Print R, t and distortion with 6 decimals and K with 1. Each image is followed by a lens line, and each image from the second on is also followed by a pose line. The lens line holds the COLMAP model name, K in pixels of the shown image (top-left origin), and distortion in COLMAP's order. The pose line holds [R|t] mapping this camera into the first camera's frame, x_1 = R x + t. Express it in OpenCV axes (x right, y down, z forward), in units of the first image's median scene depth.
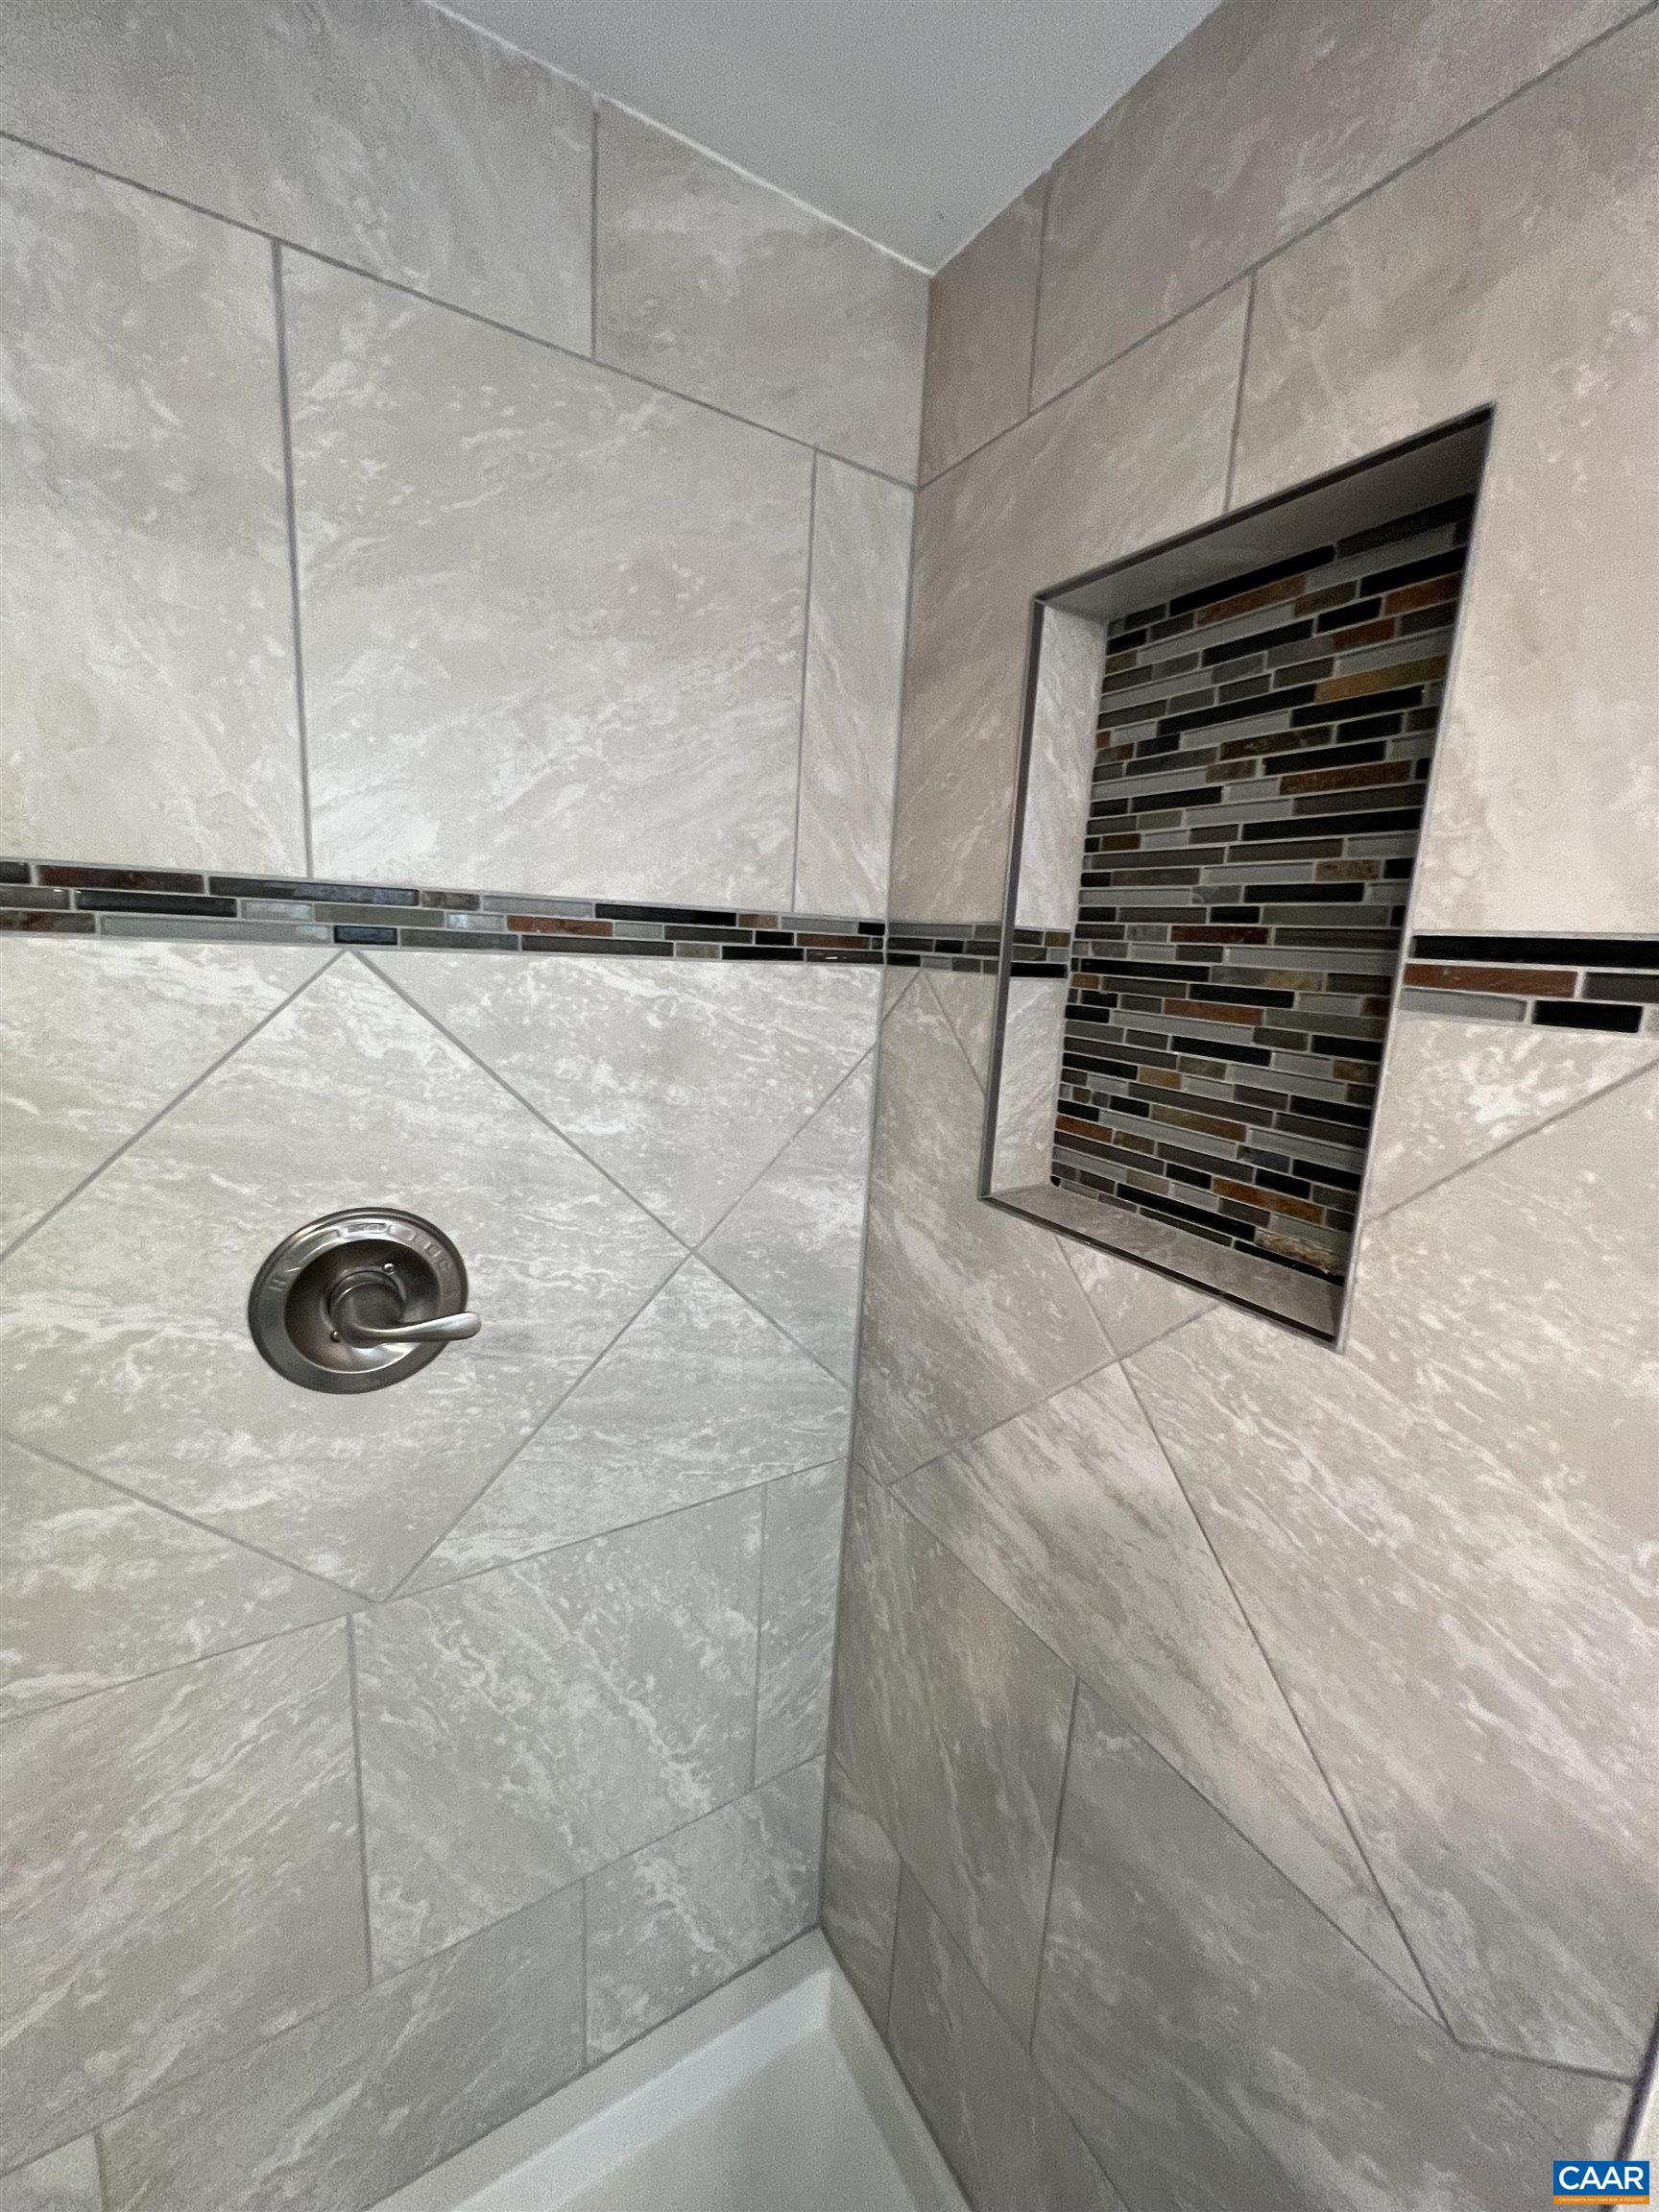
lens RADIAL K [[883.2, 0, 829.5], [0, 883.2, 1106.0], [0, 0, 1]] dist [-0.002926, 0.000689]
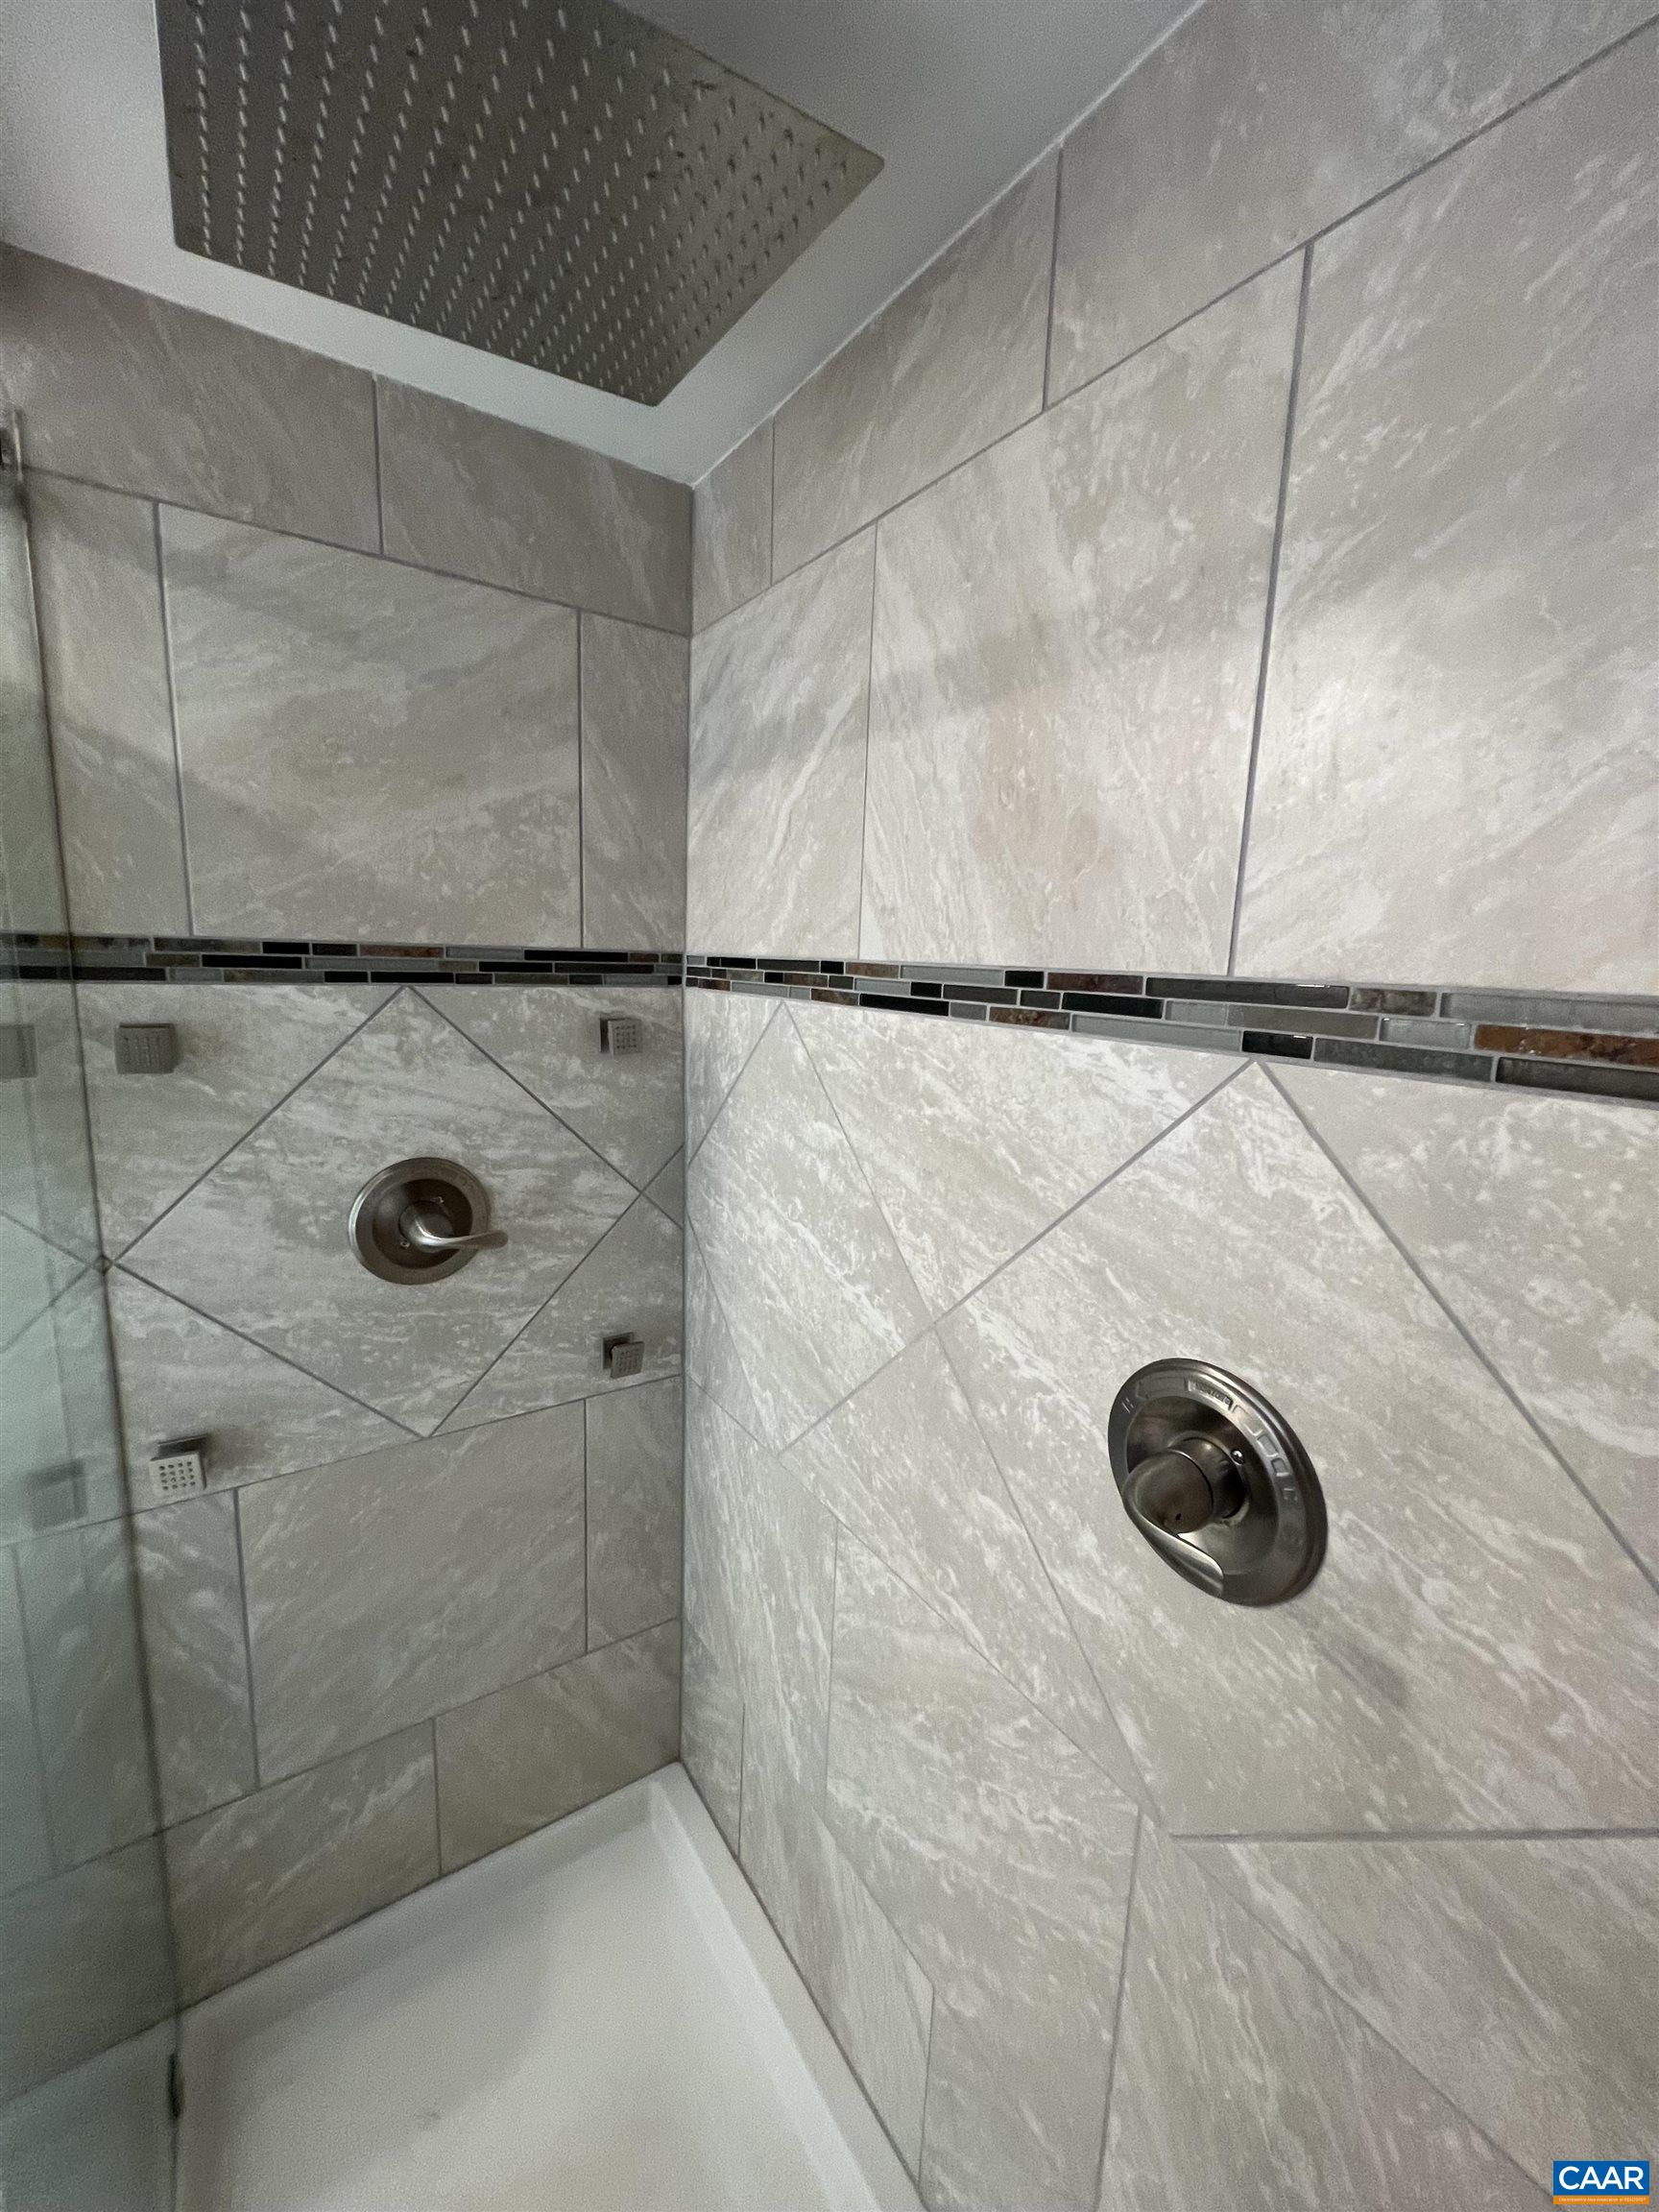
lens RADIAL K [[883.2, 0, 829.5], [0, 883.2, 1106.0], [0, 0, 1]] dist [-0.002926, 0.000689]
pose [[0.043754, 0.118541, -0.991985, 0.247856], [-0.221105, 0.969462, 0.106097, -0.132824], [0.974268, 0.214691, 0.068628, 0.556642]]
